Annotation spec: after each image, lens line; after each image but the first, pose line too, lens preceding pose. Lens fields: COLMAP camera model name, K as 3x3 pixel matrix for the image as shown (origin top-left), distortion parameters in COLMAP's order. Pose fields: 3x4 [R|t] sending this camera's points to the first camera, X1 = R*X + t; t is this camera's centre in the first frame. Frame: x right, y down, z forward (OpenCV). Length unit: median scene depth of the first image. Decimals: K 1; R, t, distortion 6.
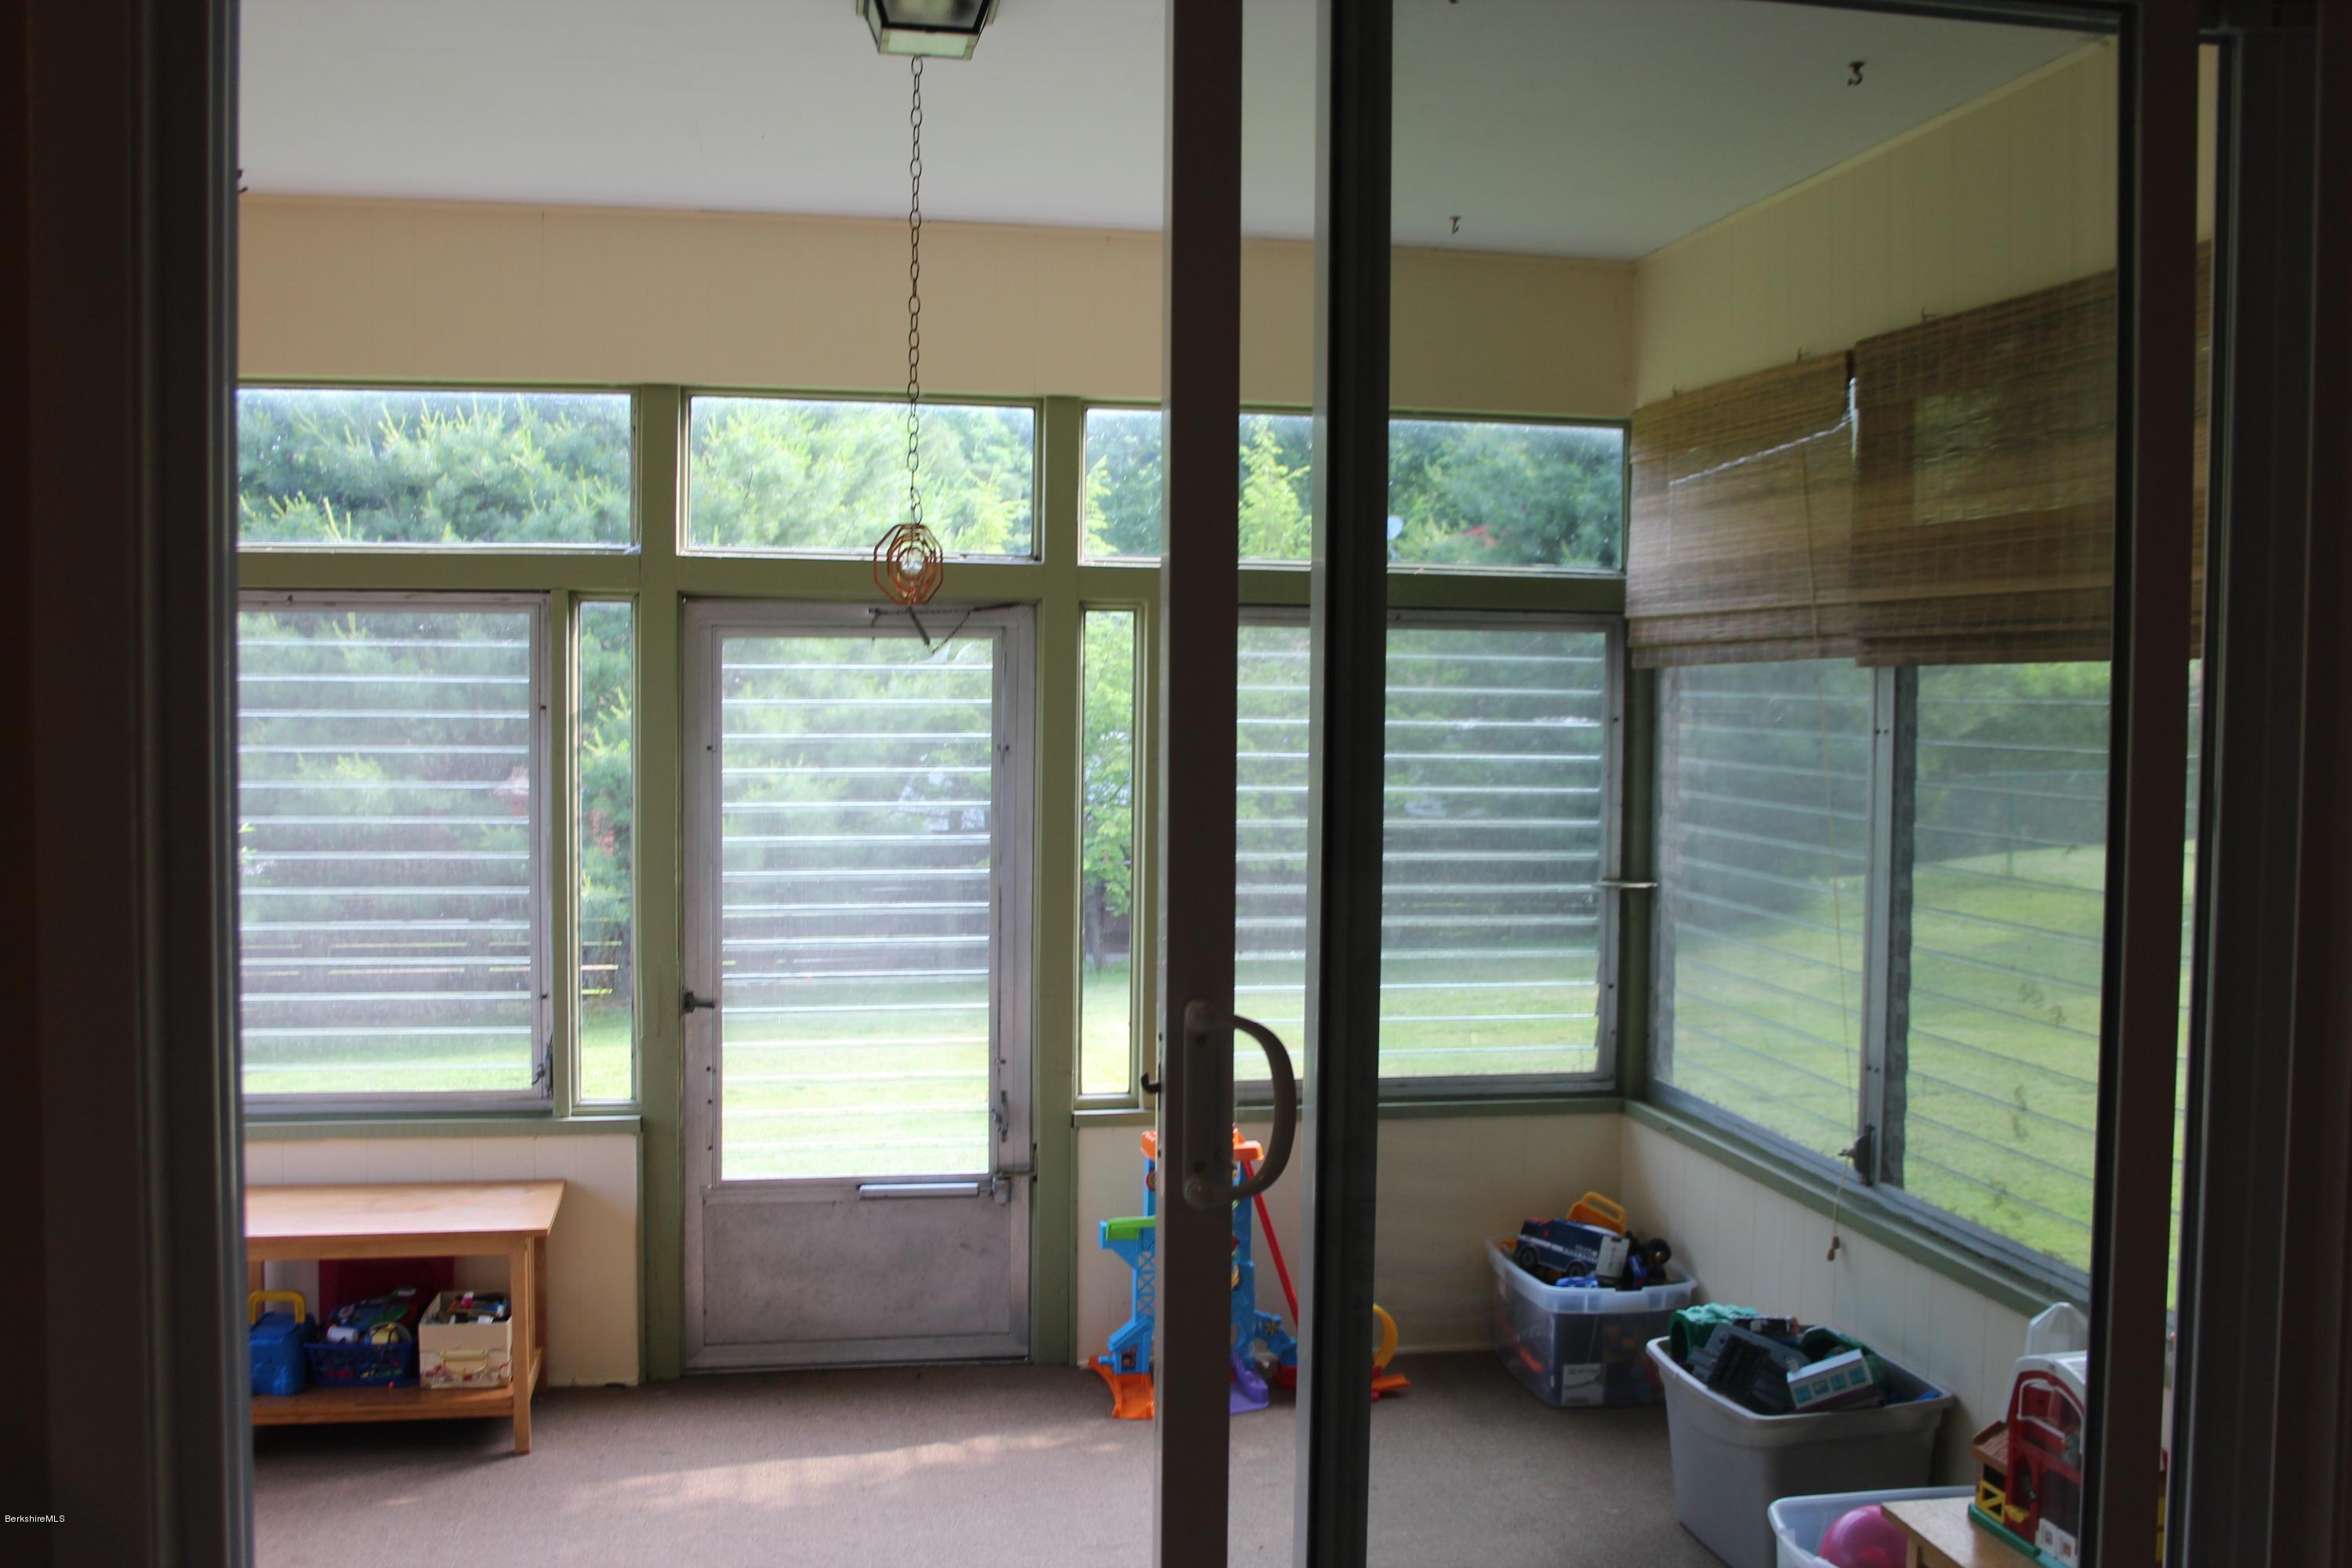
lens RADIAL K [[2150.9, 0, 1268.4], [0, 2150.9, 784.8], [0, 0, 1]] dist [-0.123634, 0.117068]
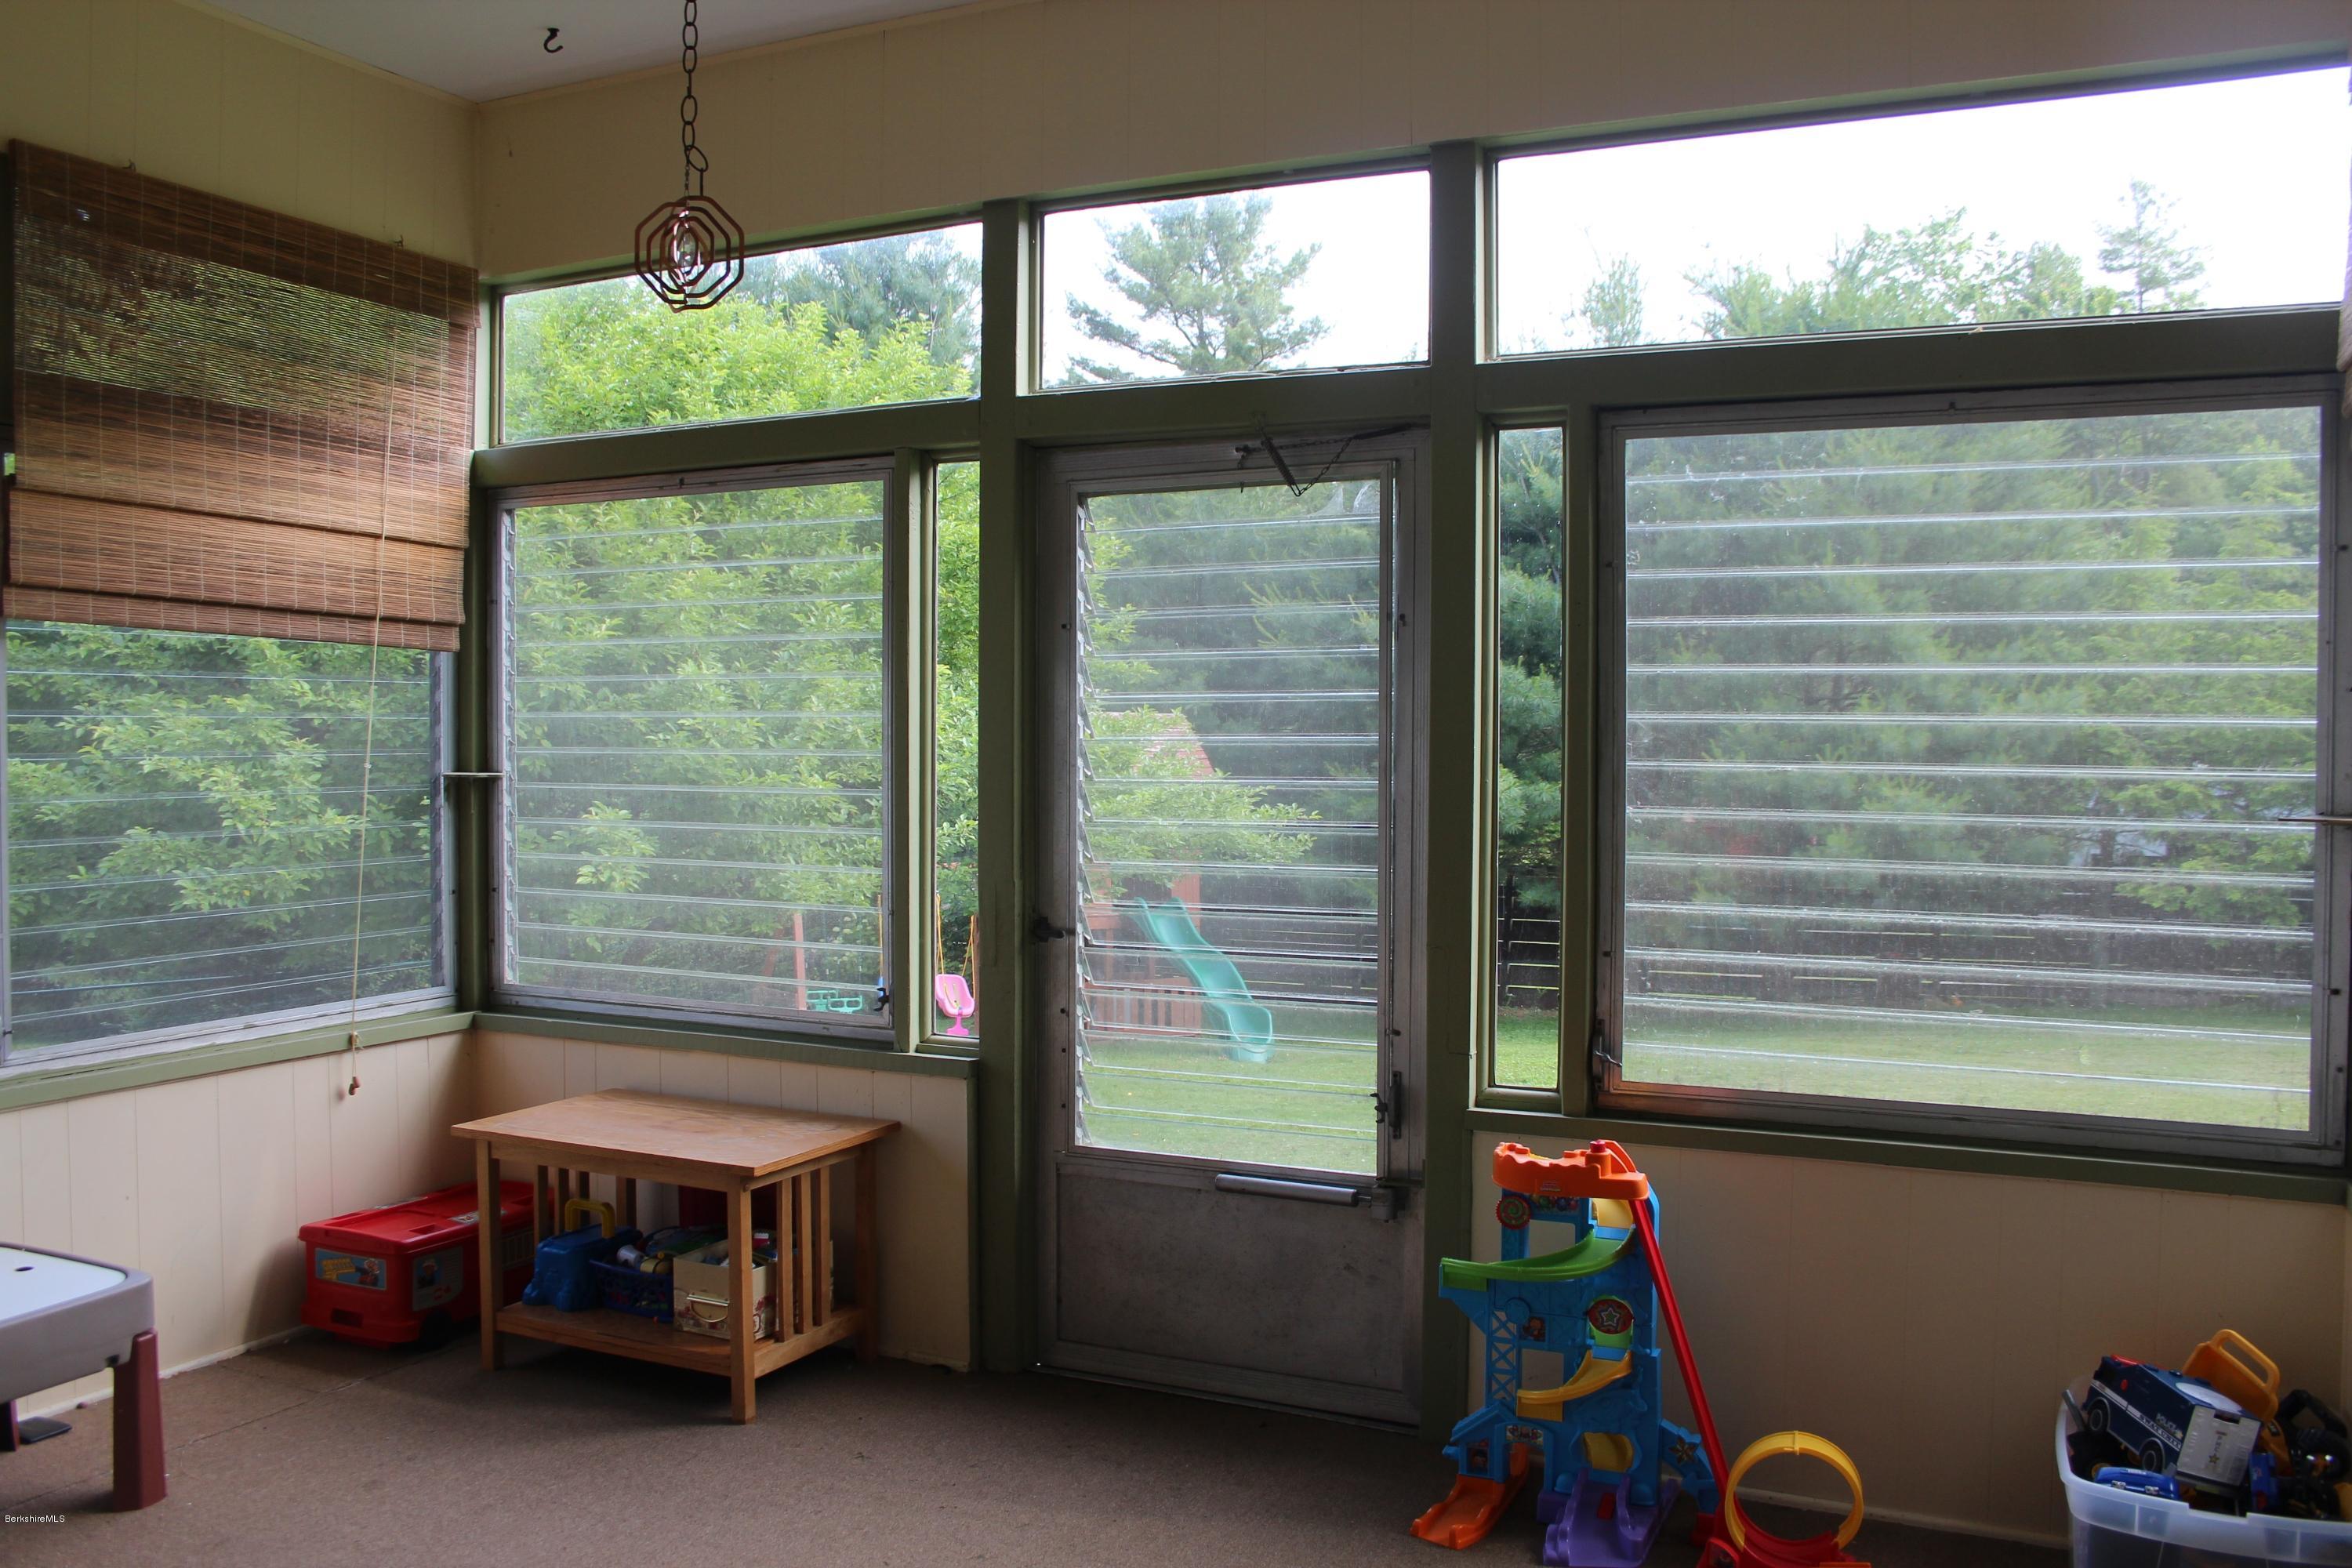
lens RADIAL K [[1974.3, 0, 1191.5], [0, 1974.3, 779.0], [0, 0, 1]] dist [-0.147080, 0.130945]
pose [[0.799158, 0.006379, -0.601087, 0.245442], [-0.019251, 0.999702, -0.014986, 0.053584], [0.600812, 0.023548, 0.799043, 0.416401]]
